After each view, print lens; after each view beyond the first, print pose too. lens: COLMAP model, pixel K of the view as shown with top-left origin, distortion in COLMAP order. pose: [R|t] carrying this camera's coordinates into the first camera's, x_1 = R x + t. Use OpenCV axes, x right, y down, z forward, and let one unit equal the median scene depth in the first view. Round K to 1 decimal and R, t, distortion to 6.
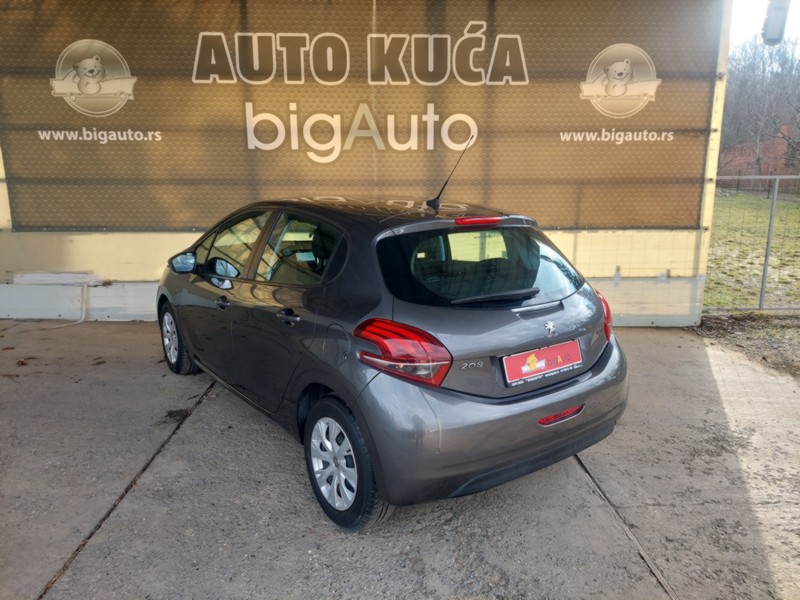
lens RADIAL K [[572.8, 0, 405.3], [0, 572.8, 297.3], [0, 0, 1]] dist [0.041432, -0.034851]
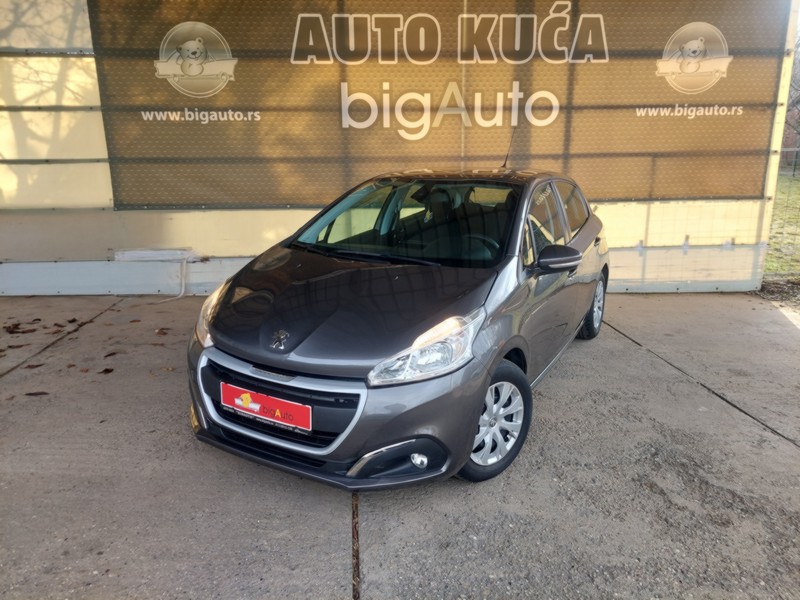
lens RADIAL K [[572.8, 0, 390.1], [0, 572.8, 295.1], [0, 0, 1]] dist [0.041432, -0.034851]
pose [[0.999431, -0.017860, 0.028618, -0.225091], [0.016963, 0.999366, 0.031295, 0.014559], [-0.029158, -0.030791, 0.999100, -0.051970]]
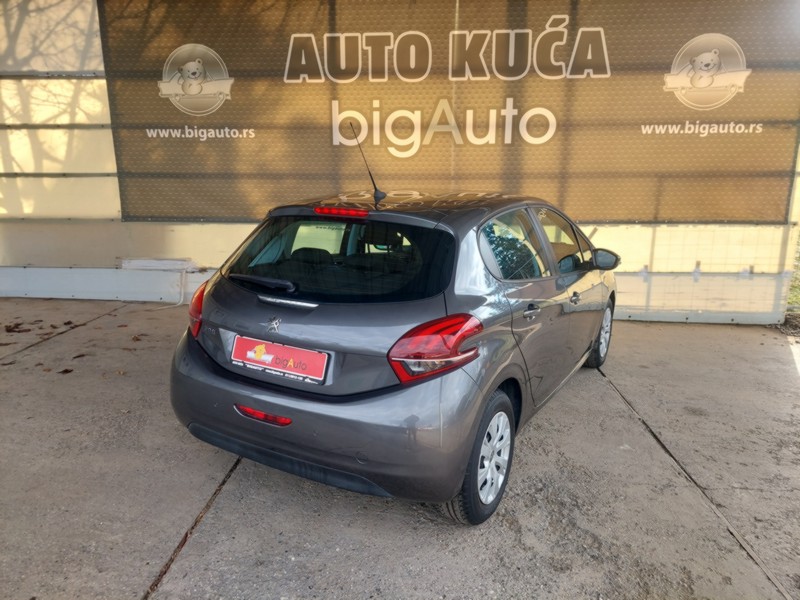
lens RADIAL K [[572.8, 0, 395.5], [0, 572.8, 306.1], [0, 0, 1]] dist [0.041432, -0.034851]
pose [[0.994053, 0.023688, -0.106290, -0.040494], [-0.021362, 0.999508, 0.022970, 0.011986], [0.106782, -0.020562, 0.994070, -0.043058]]
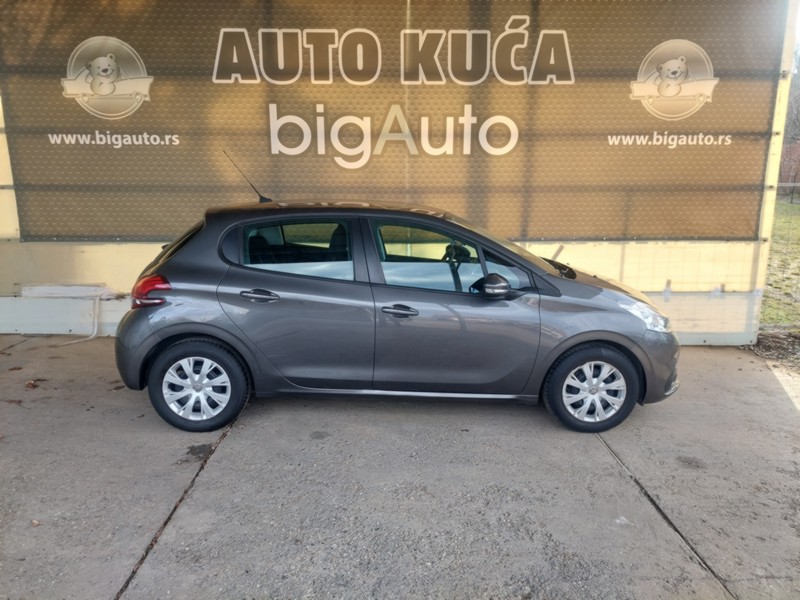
lens RADIAL K [[572.8, 0, 404.4], [0, 572.8, 300.2], [0, 0, 1]] dist [0.041432, -0.034851]
pose [[0.999895, 0.004174, -0.013874, -0.044873], [-0.004176, 0.999991, -0.000105, -0.021650], [0.013873, 0.000163, 0.999904, 0.073107]]
